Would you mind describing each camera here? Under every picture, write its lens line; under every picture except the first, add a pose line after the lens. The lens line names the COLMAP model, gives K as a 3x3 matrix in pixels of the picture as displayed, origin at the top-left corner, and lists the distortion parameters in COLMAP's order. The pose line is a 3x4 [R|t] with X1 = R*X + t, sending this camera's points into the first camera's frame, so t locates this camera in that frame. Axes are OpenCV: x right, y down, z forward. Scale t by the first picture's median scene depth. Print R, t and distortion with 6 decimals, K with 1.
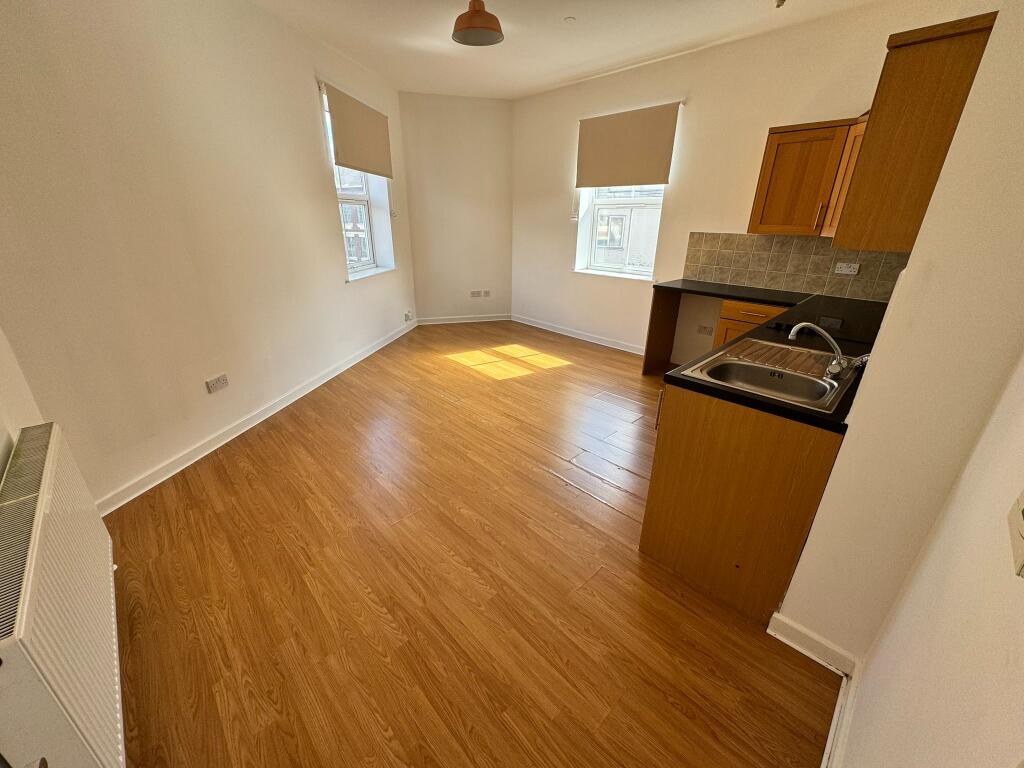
lens RADIAL K [[408.1, 0, 512.0], [0, 408.1, 384.0], [0, 0, 1]] dist [-0.001208, -0.000027]
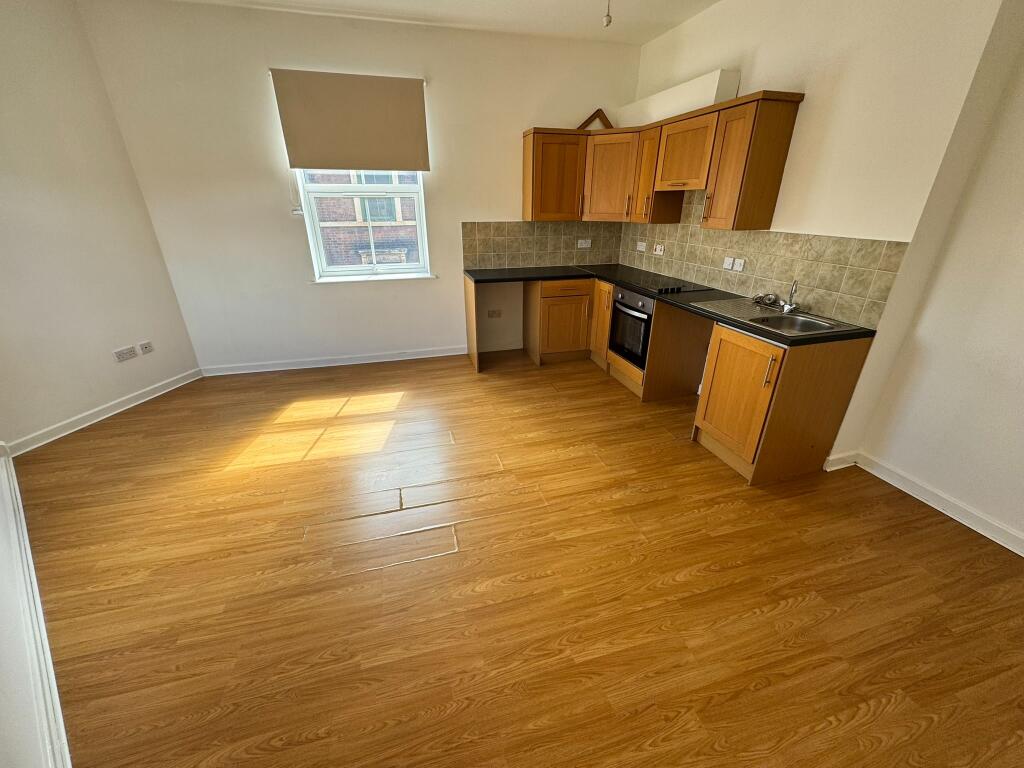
lens RADIAL K [[408.1, 0, 511.0], [0, 408.1, 383.3], [0, 0, 1]] dist [-0.001208, -0.000027]
pose [[0.470364, -0.368781, 0.801722, -0.456298], [0.341034, 0.913876, 0.220288, -0.198883], [-0.813913, 0.169799, 0.555621, 0.433083]]
